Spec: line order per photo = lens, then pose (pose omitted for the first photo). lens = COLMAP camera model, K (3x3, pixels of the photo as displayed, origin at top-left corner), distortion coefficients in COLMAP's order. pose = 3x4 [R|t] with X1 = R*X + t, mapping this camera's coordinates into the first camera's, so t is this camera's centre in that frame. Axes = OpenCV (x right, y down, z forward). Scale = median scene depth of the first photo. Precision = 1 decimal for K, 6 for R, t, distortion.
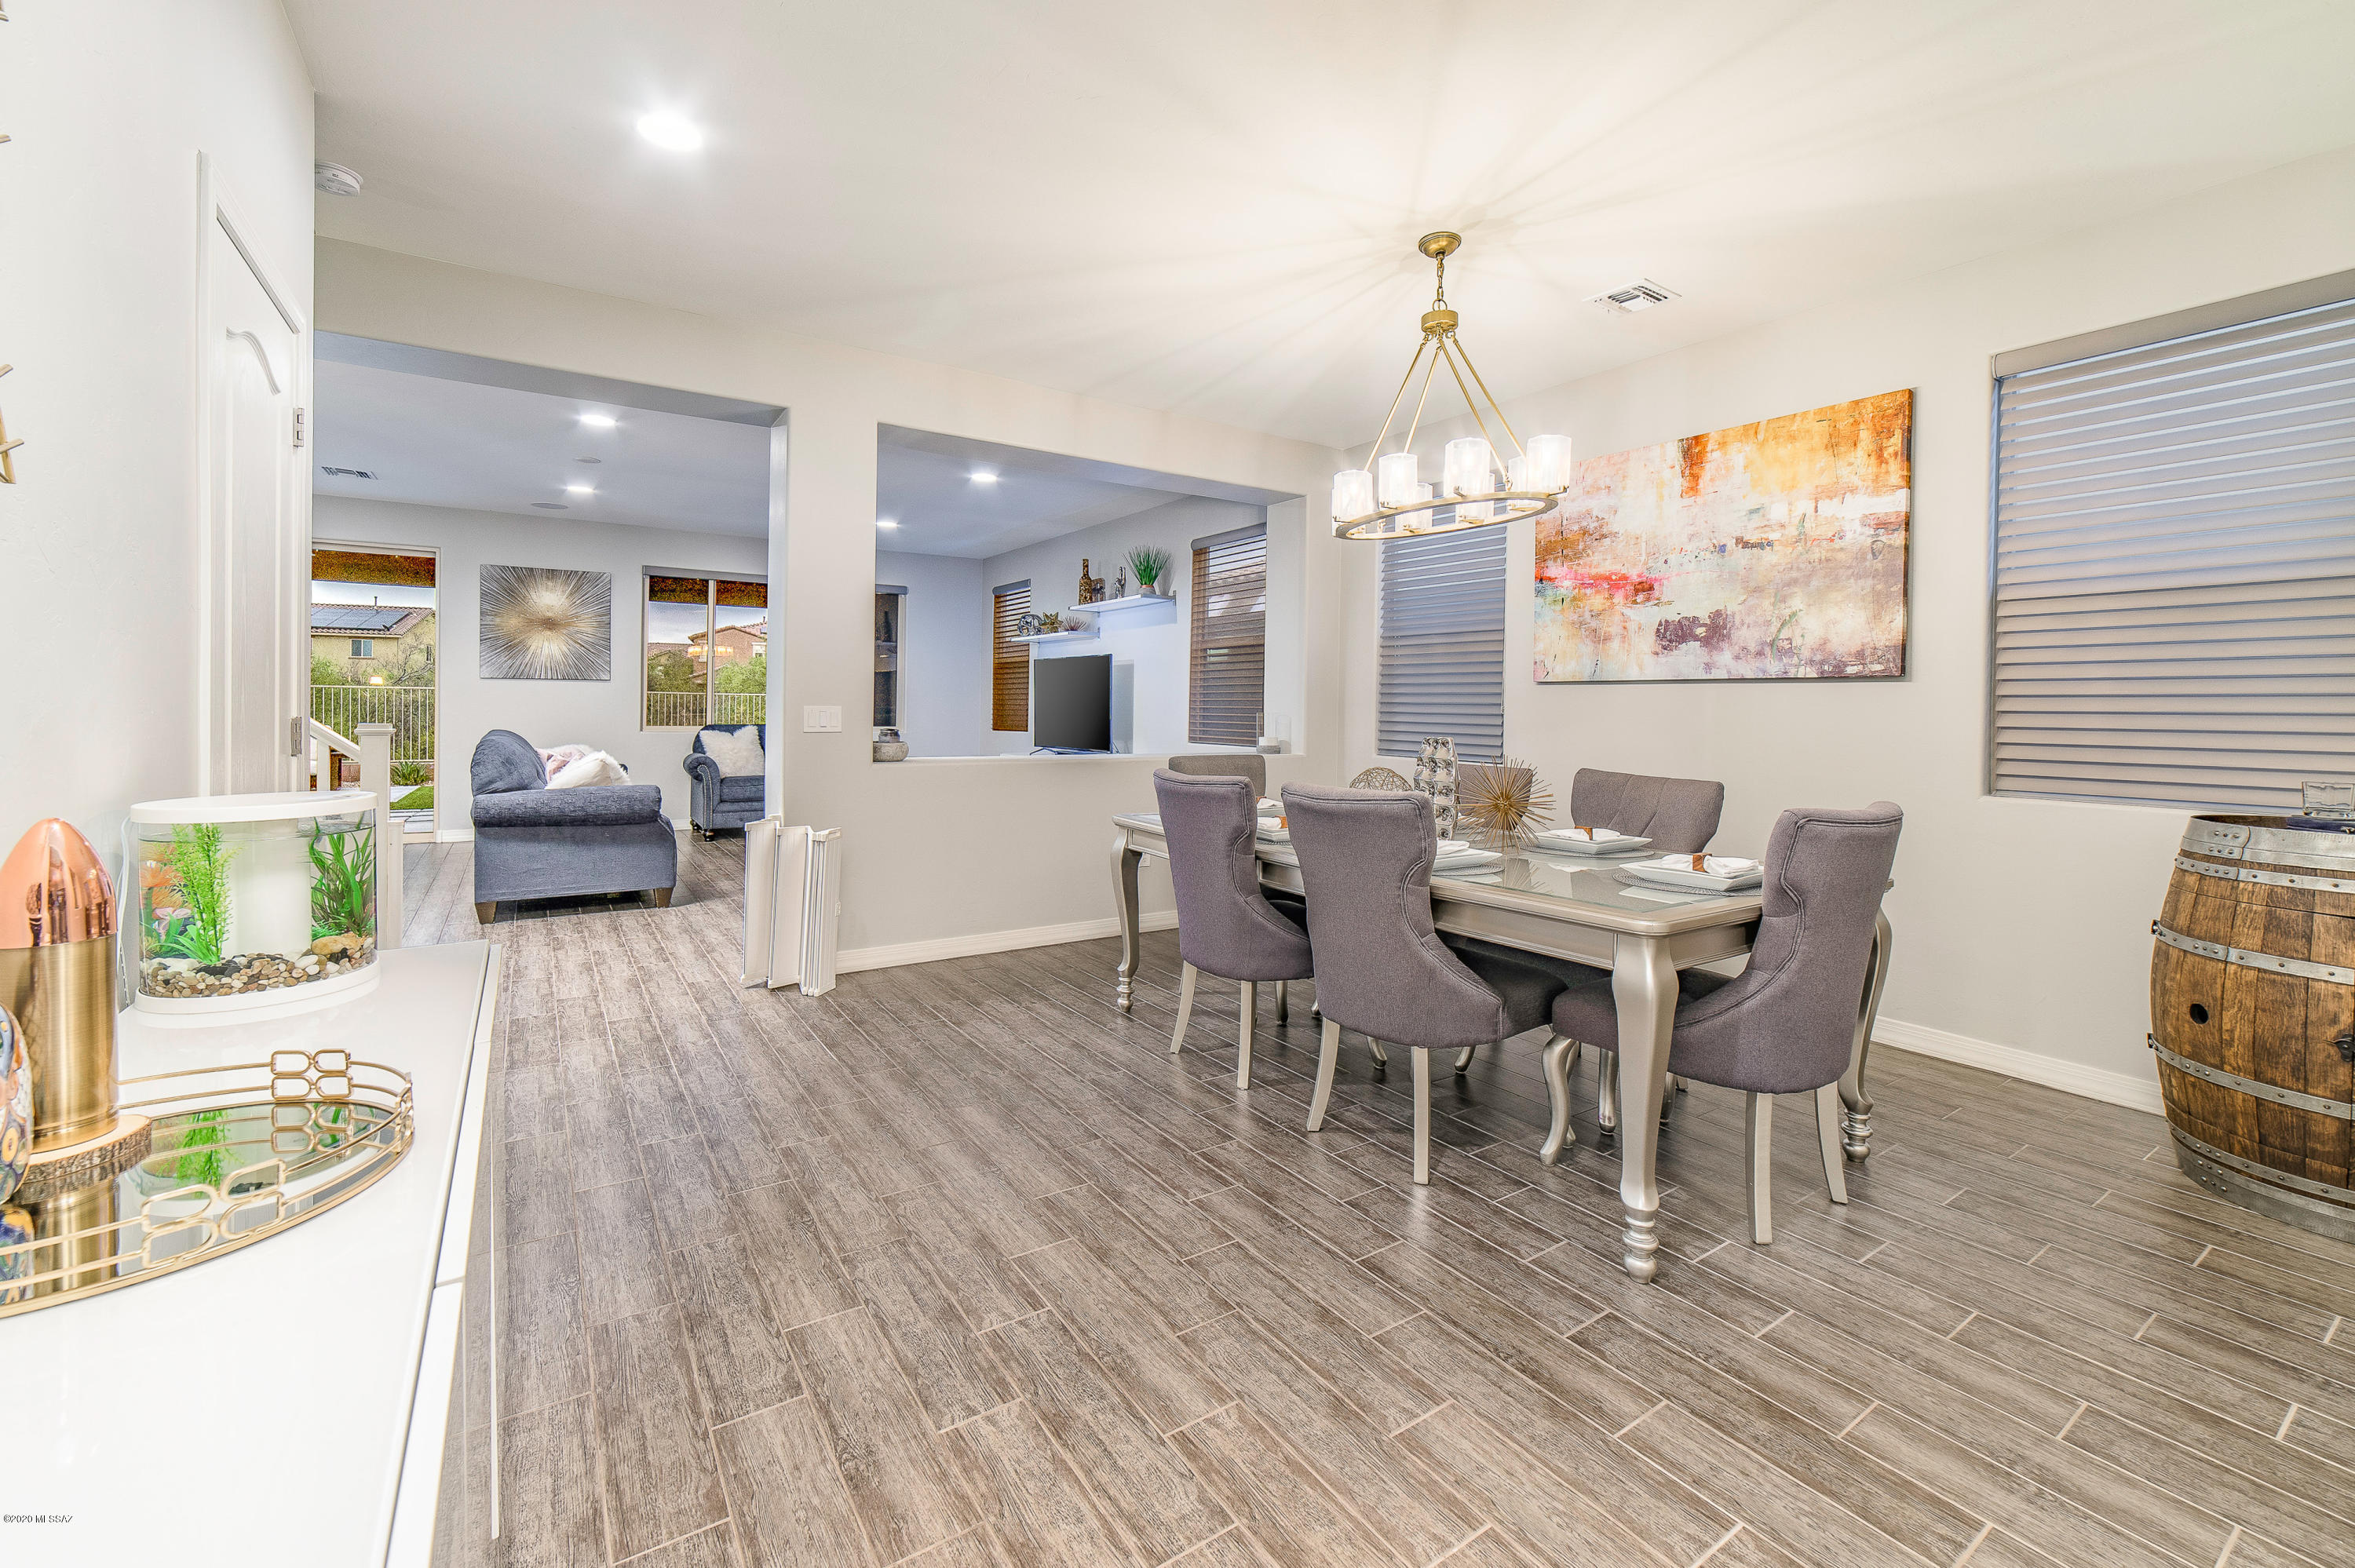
lens RADIAL K [[936.5, 0, 1188.2], [0, 936.5, 771.8], [0, 0, 1]] dist [-0.055259, 0.000192]
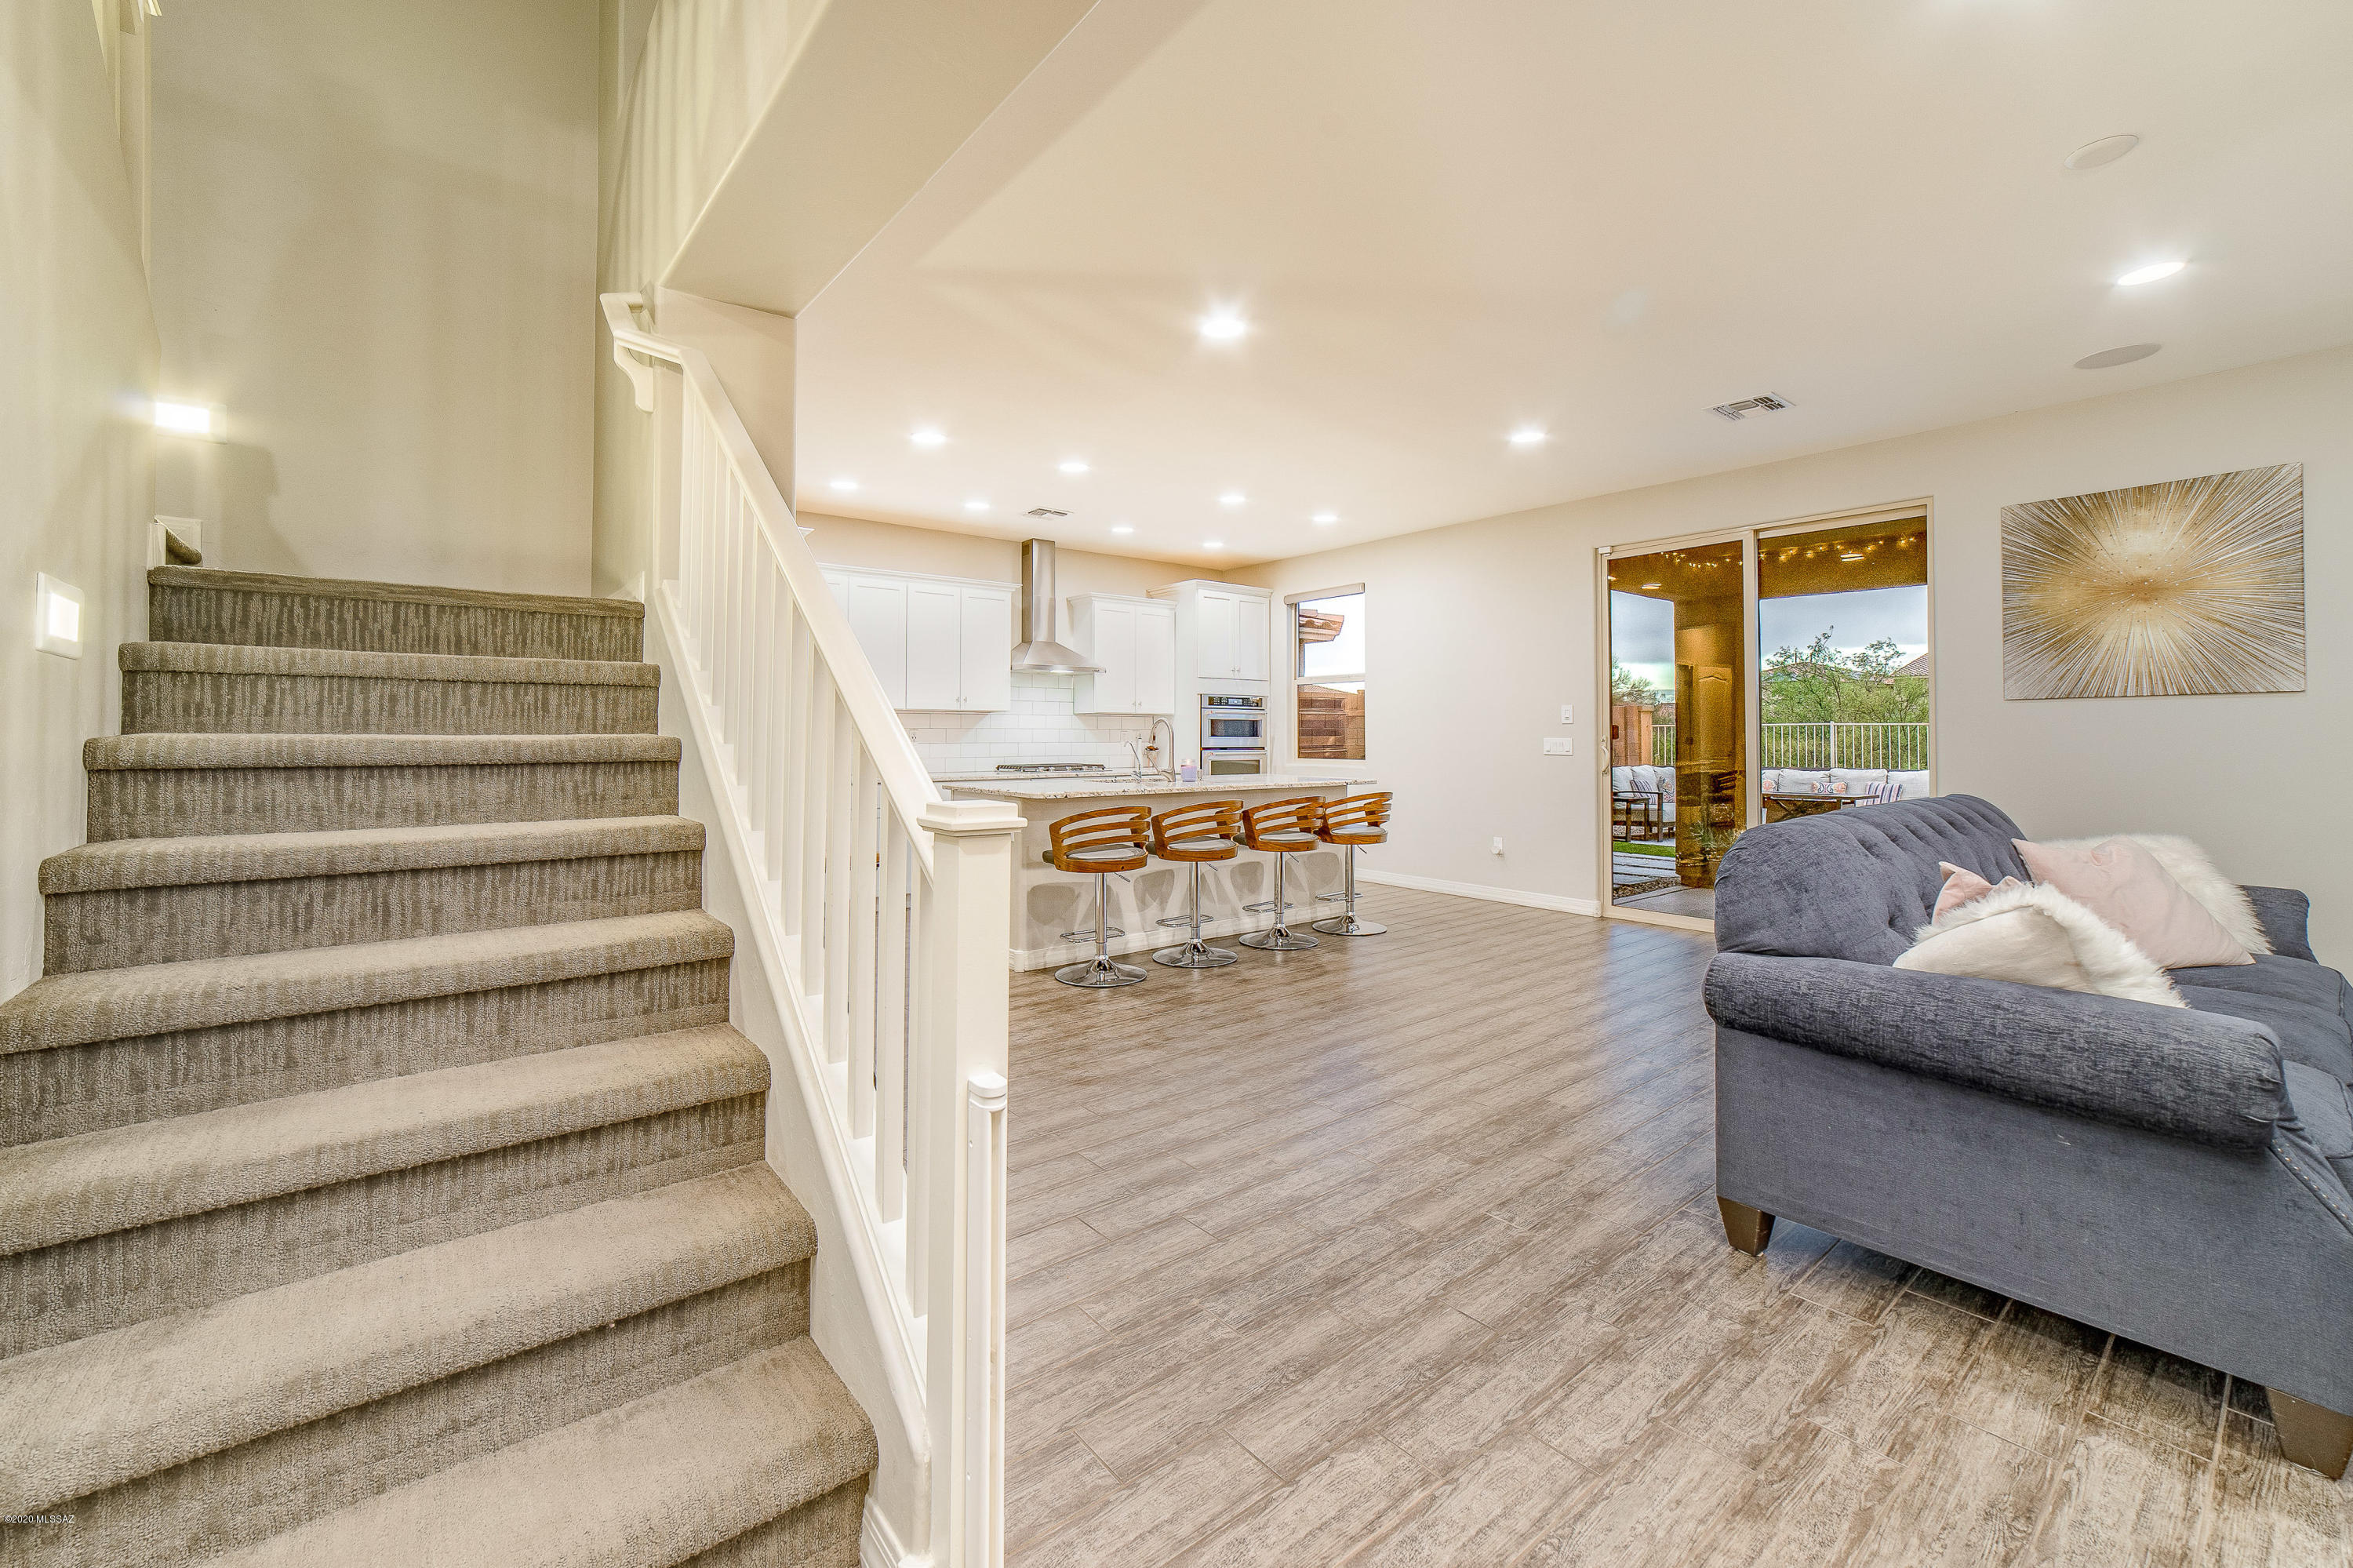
lens RADIAL K [[953.1, 0, 1170.0], [0, 953.1, 724.4], [0, 0, 1]] dist [-0.001655, 0.001143]
pose [[0.074506, -0.031518, -0.996722, -0.191364], [-0.062853, 0.997365, -0.036237, -0.028926], [0.995238, 0.065347, 0.072328, 0.391684]]
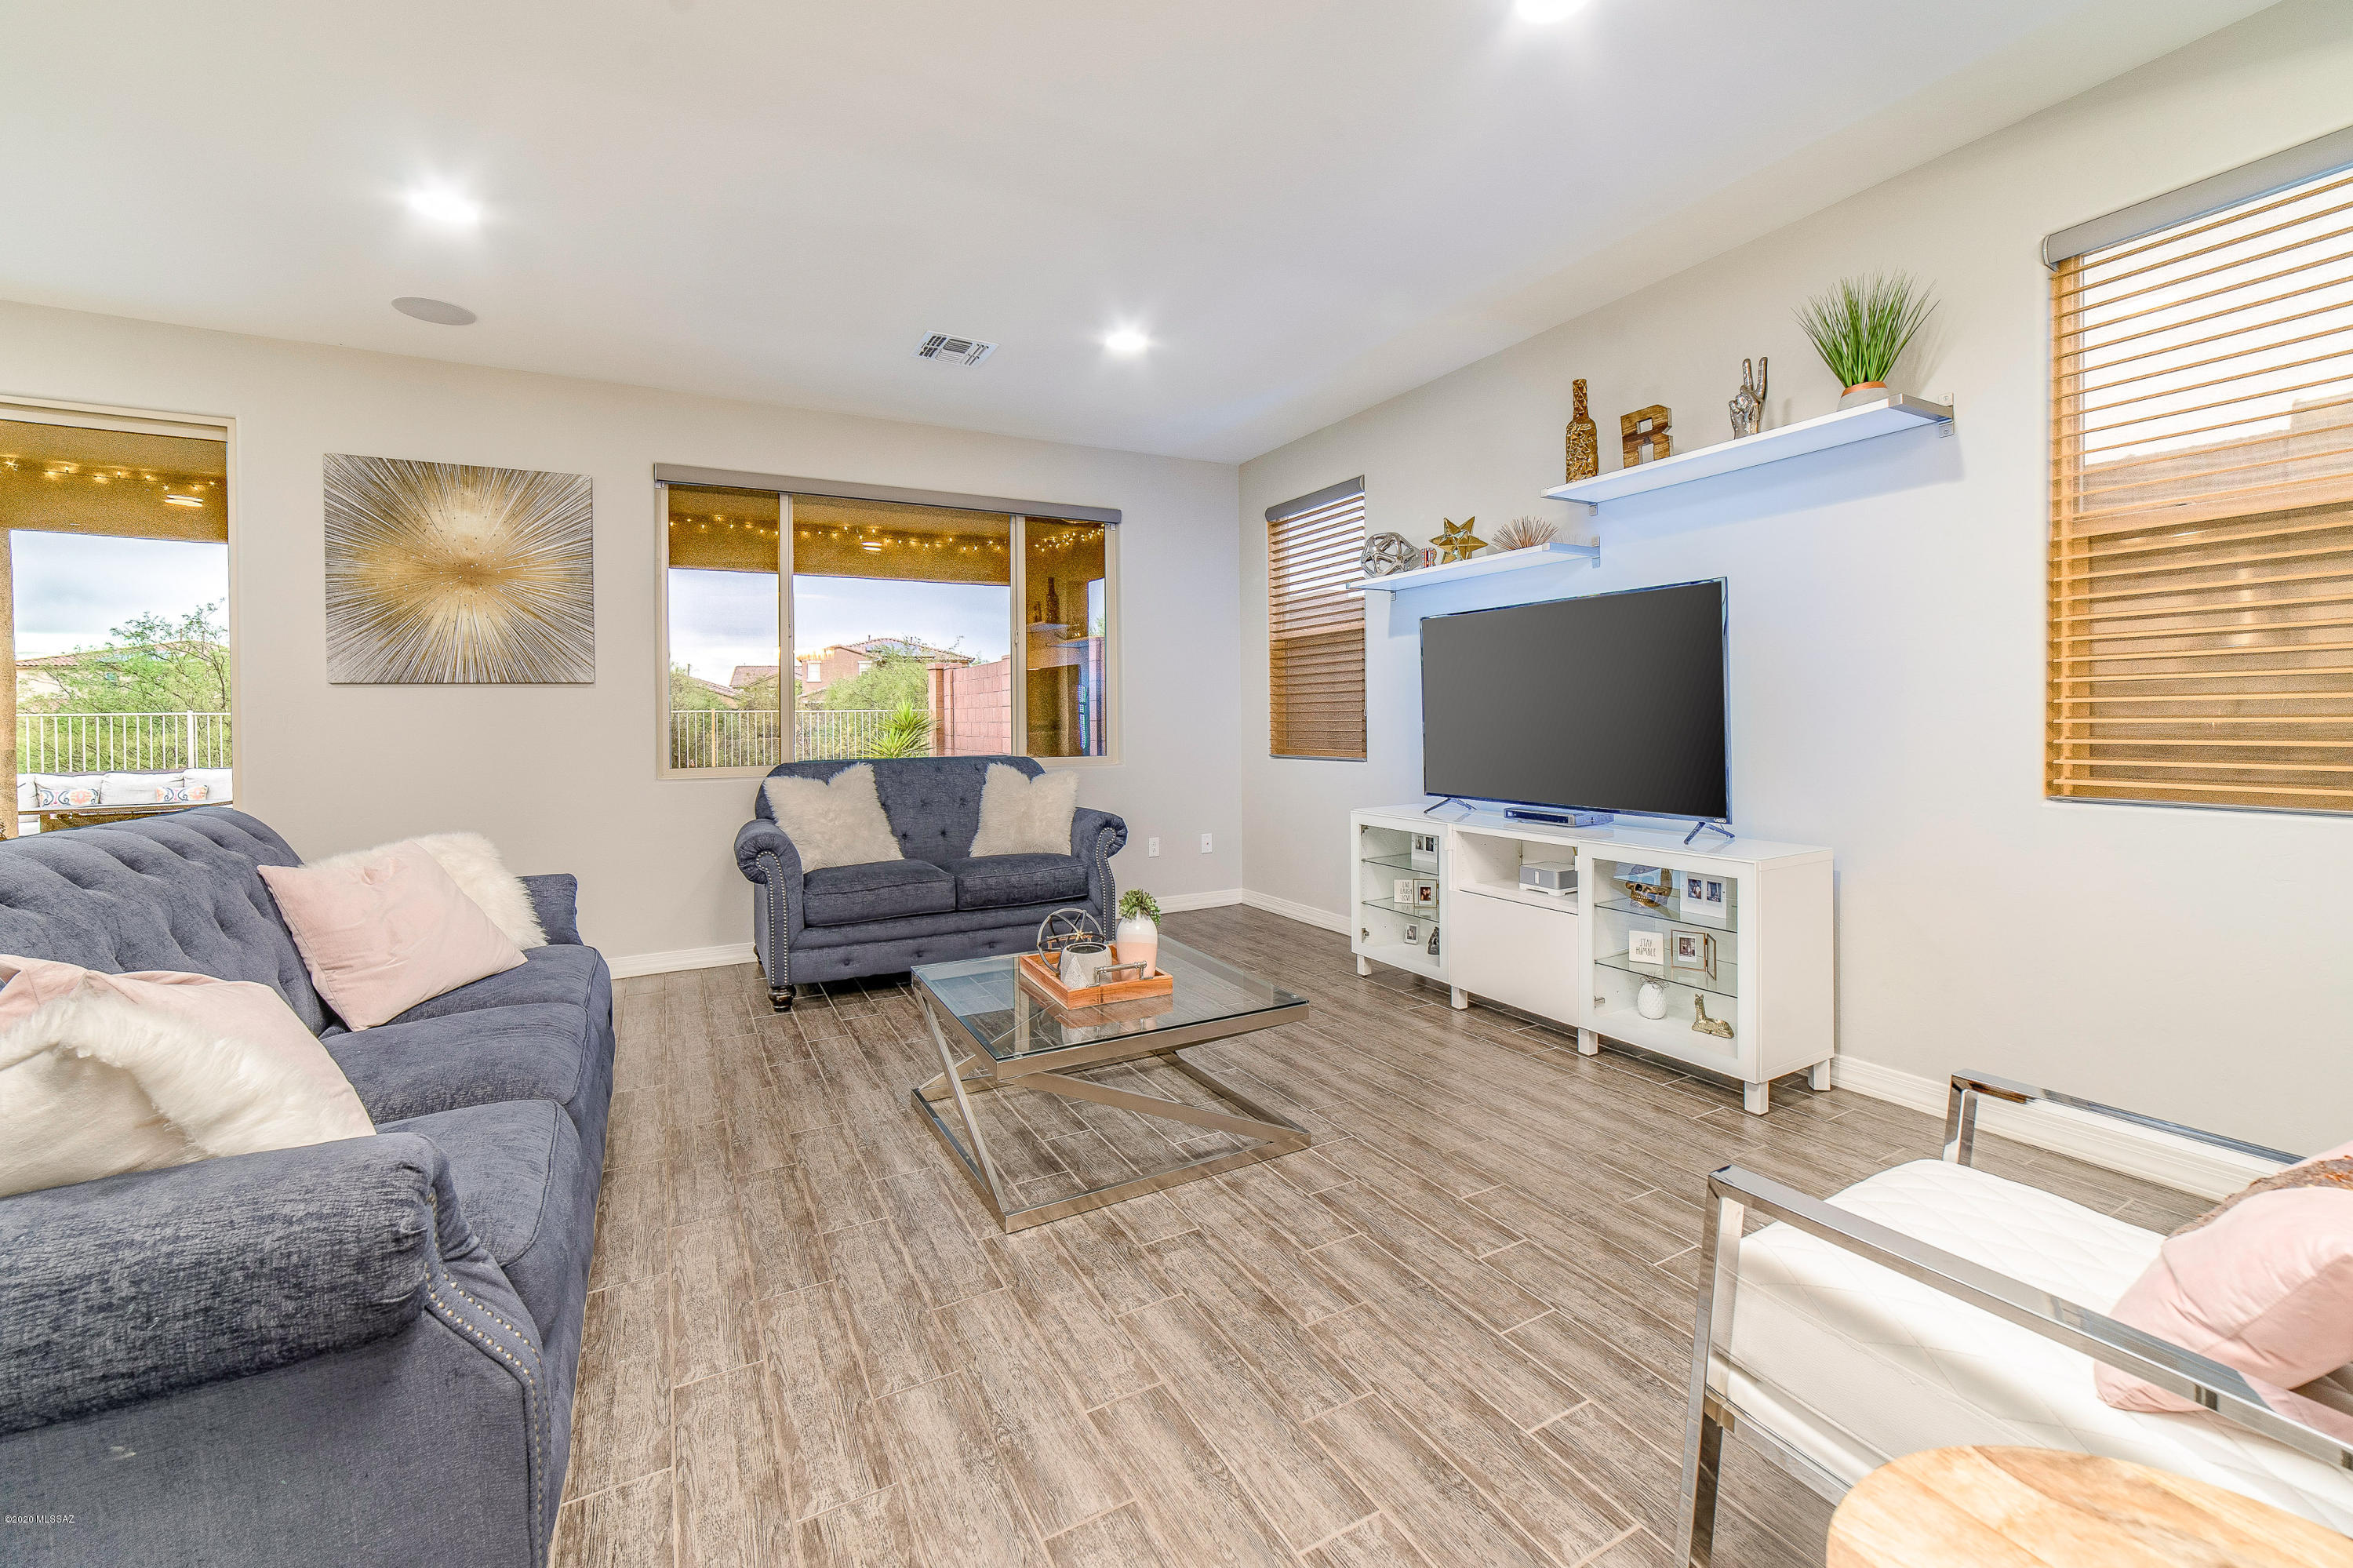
lens RADIAL K [[953.1, 0, 1170.0], [0, 953.1, 724.4], [0, 0, 1]] dist [-0.001655, 0.001143]
pose [[0.992993, -0.029819, -0.114348, -0.247388], [0.022965, 0.997886, -0.060792, -0.036048], [0.115920, 0.057741, 0.991579, 0.505479]]
